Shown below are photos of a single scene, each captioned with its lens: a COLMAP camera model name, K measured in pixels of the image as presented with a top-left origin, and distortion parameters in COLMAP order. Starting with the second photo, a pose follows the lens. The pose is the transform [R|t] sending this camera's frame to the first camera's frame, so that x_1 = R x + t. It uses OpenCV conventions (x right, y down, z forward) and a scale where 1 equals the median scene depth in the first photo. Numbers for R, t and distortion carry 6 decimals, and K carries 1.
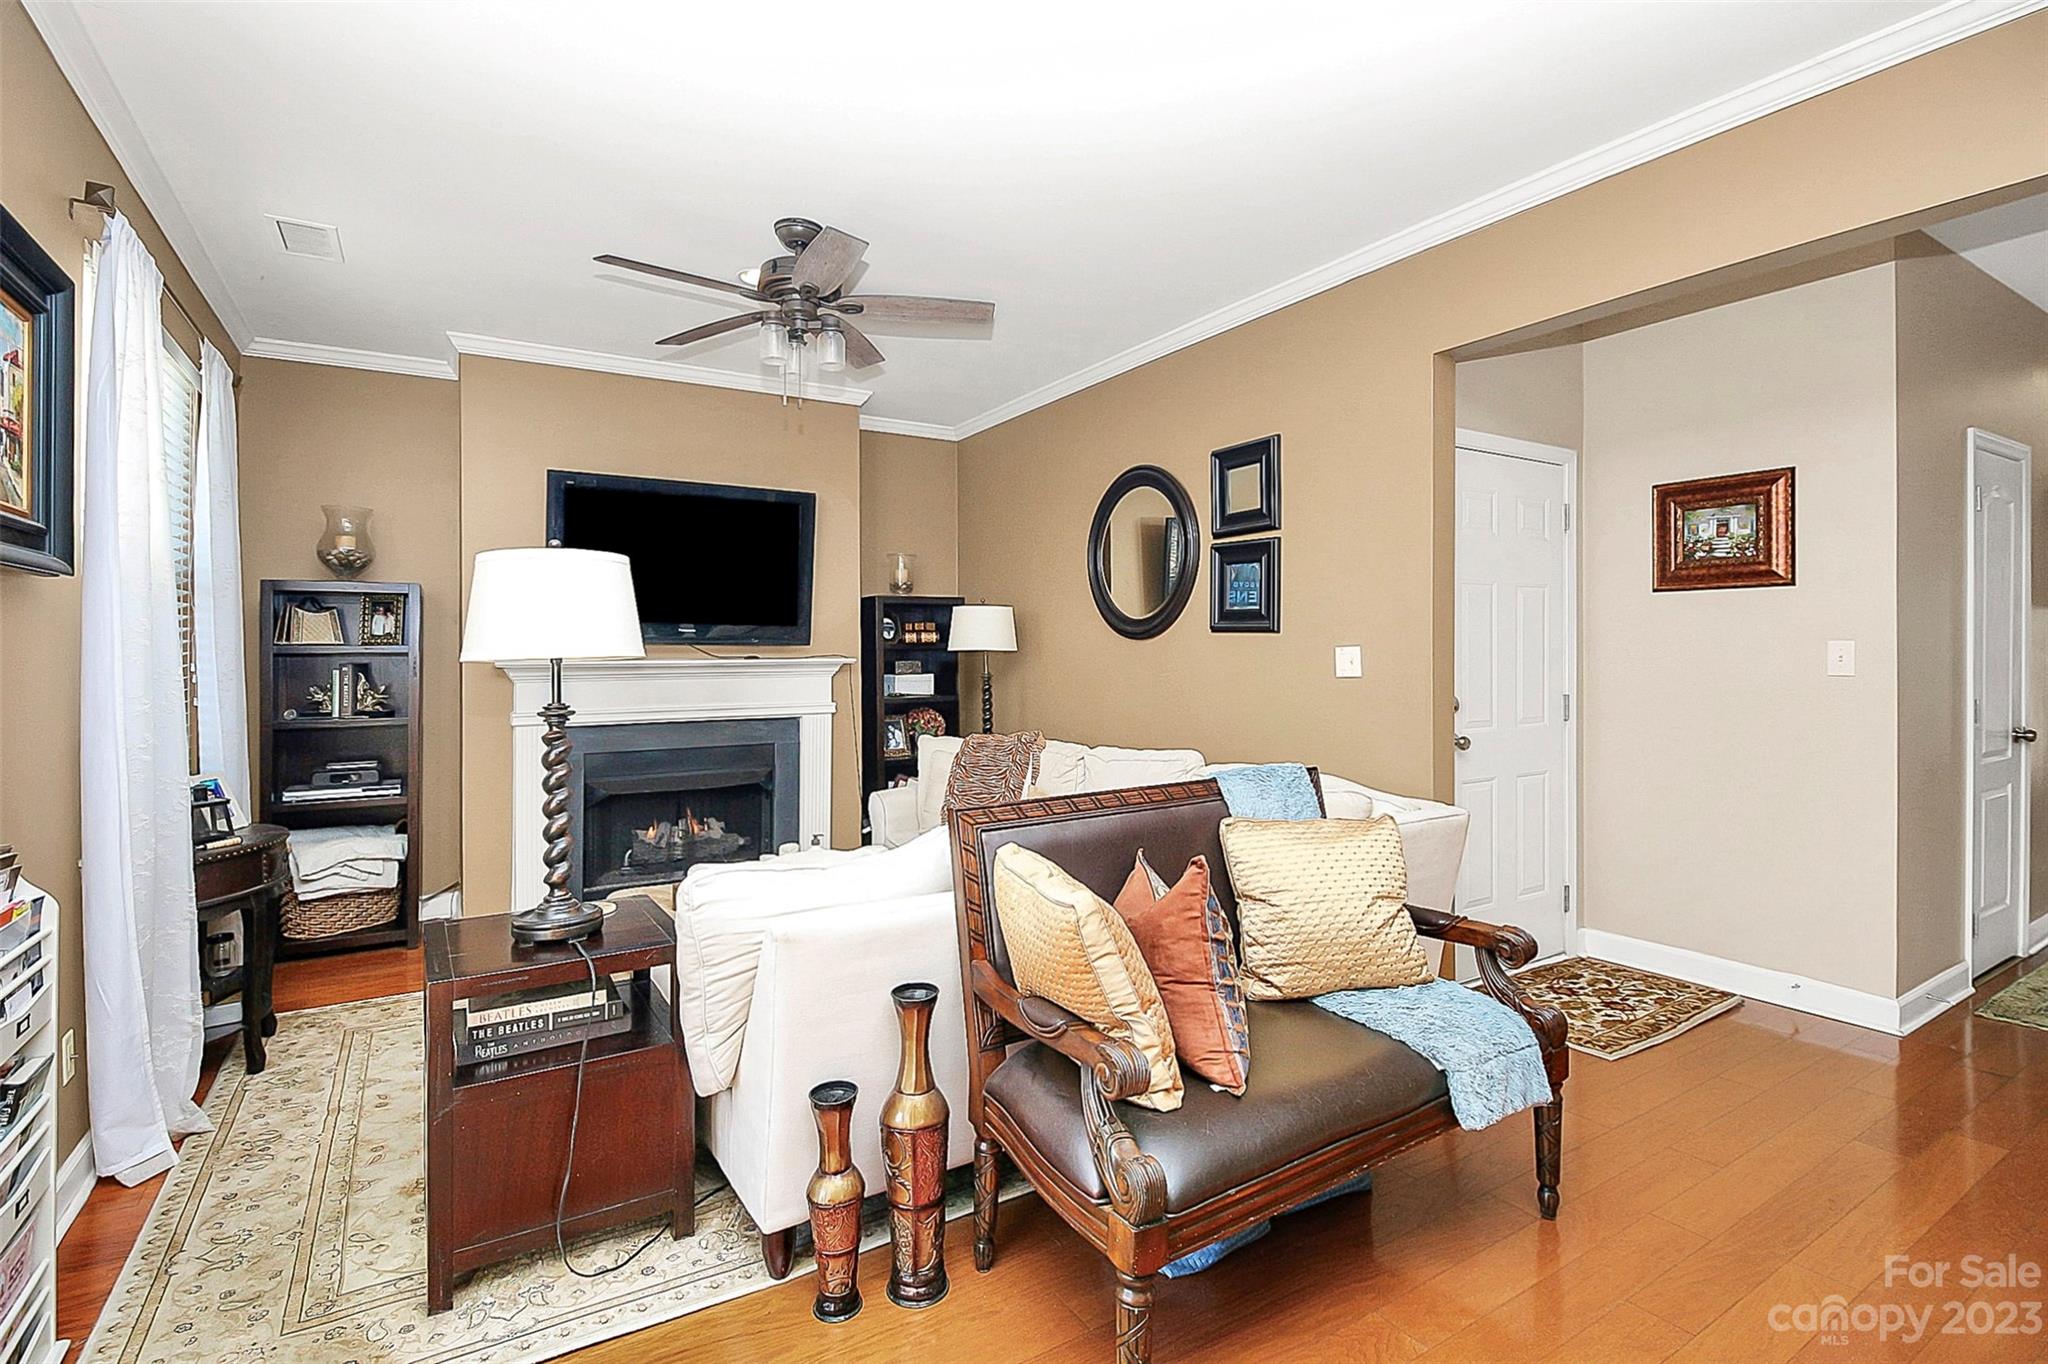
lens RADIAL K [[964.7, 0, 1027.7], [0, 964.7, 656.3], [0, 0, 1]] dist [0.002259, -0.010801]
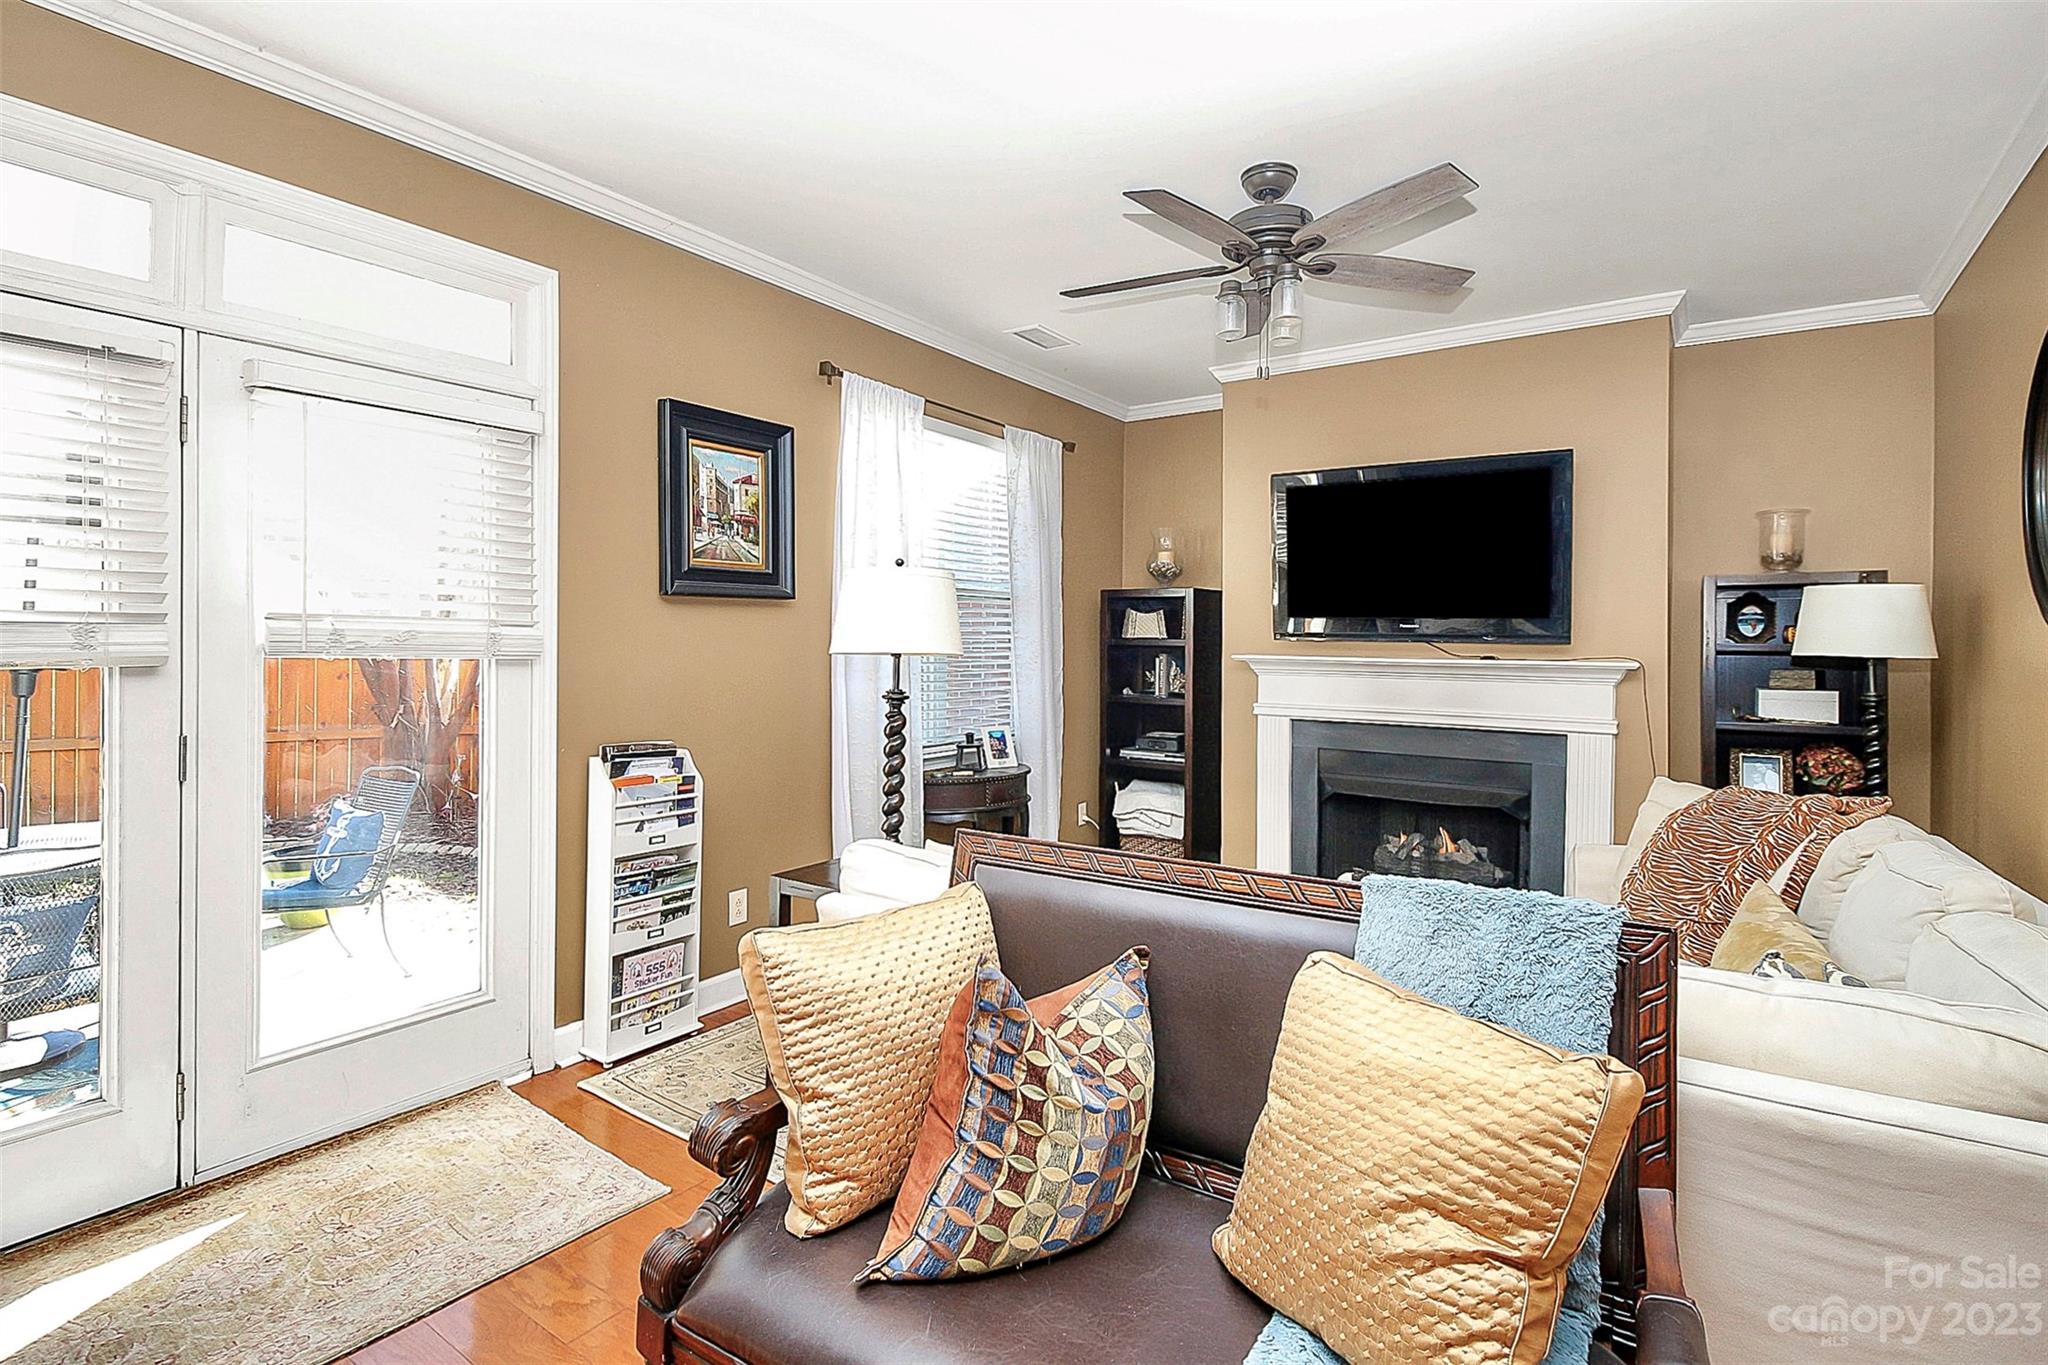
lens RADIAL K [[964.7, 0, 1027.7], [0, 964.7, 656.8], [0, 0, 1]] dist [0.002259, -0.010801]
pose [[0.404369, 0.026009, -0.914226, 0.361768], [-0.017373, 0.999634, 0.020755, -0.011243], [0.914431, 0.007490, 0.404673, 0.323680]]
